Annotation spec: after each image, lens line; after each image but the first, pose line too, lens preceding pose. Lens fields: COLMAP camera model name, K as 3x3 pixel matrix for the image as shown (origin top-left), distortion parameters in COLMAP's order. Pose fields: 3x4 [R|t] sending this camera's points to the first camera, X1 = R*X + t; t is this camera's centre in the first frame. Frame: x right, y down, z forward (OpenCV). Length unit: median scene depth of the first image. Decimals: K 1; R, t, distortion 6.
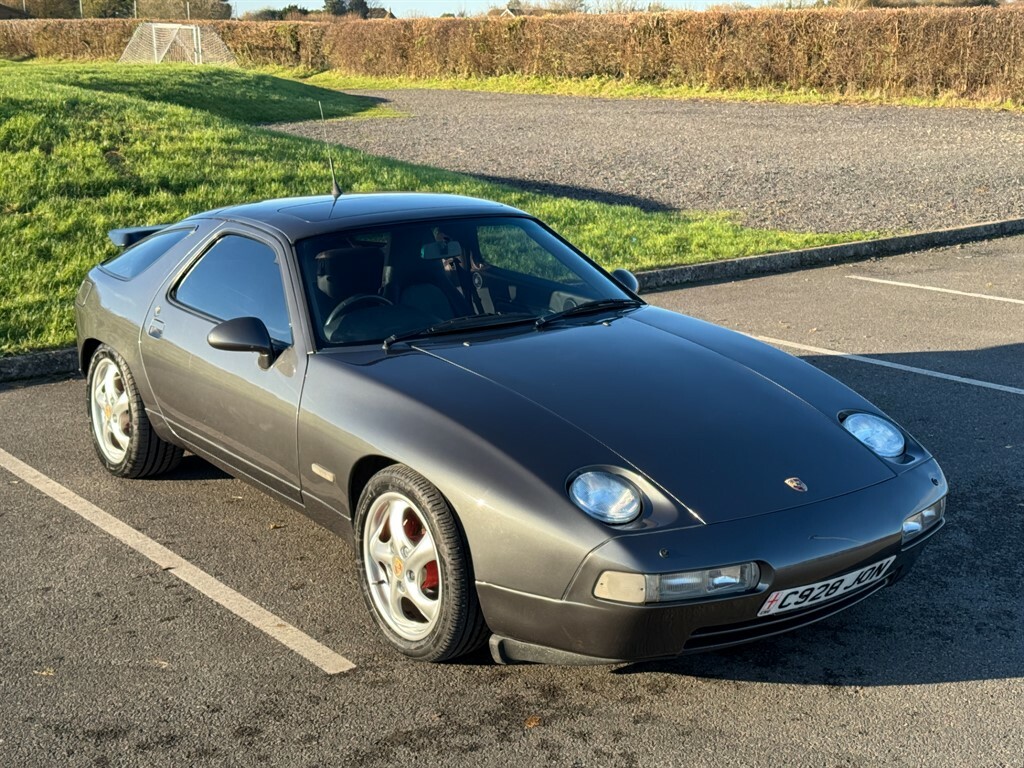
lens RADIAL K [[1475.9, 0, 516.1], [0, 1475.9, 376.3], [0, 0, 1]] dist [0.112559, 0.000000]
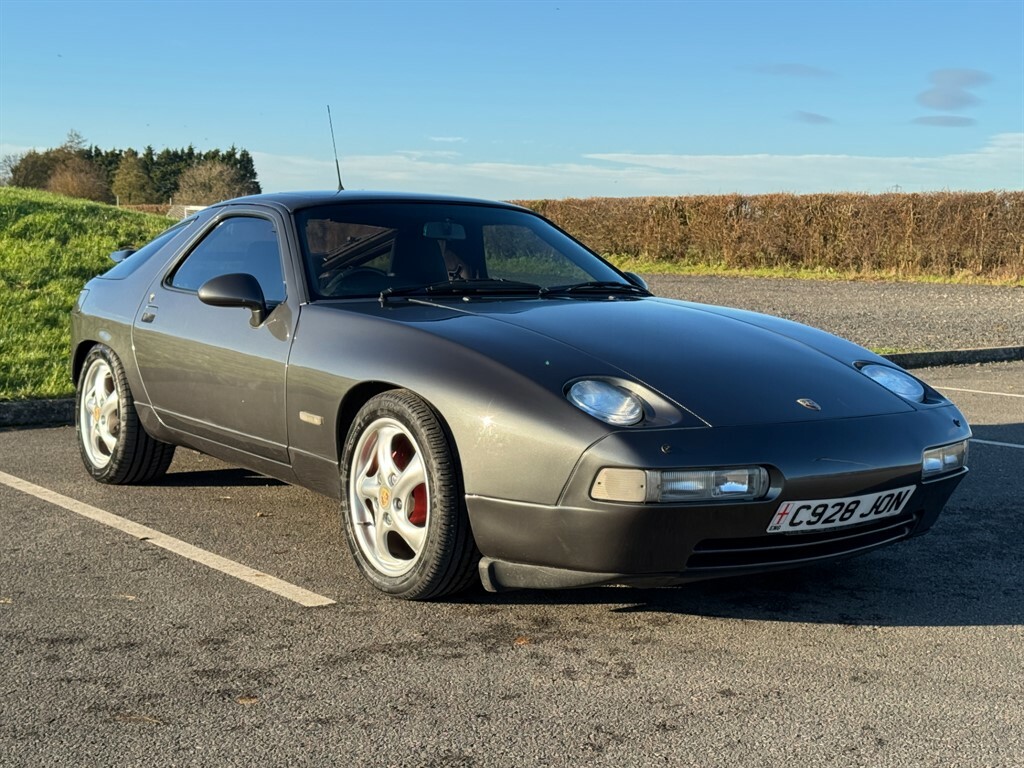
lens RADIAL K [[1475.9, 0, 516.4], [0, 1475.9, 386.3], [0, 0, 1]] dist [0.112559, 0.000000]
pose [[0.999707, 0.020017, -0.013619, 0.014278], [-0.021650, 0.990908, -0.132788, 0.170126], [0.010837, 0.133044, 0.991051, 0.056830]]
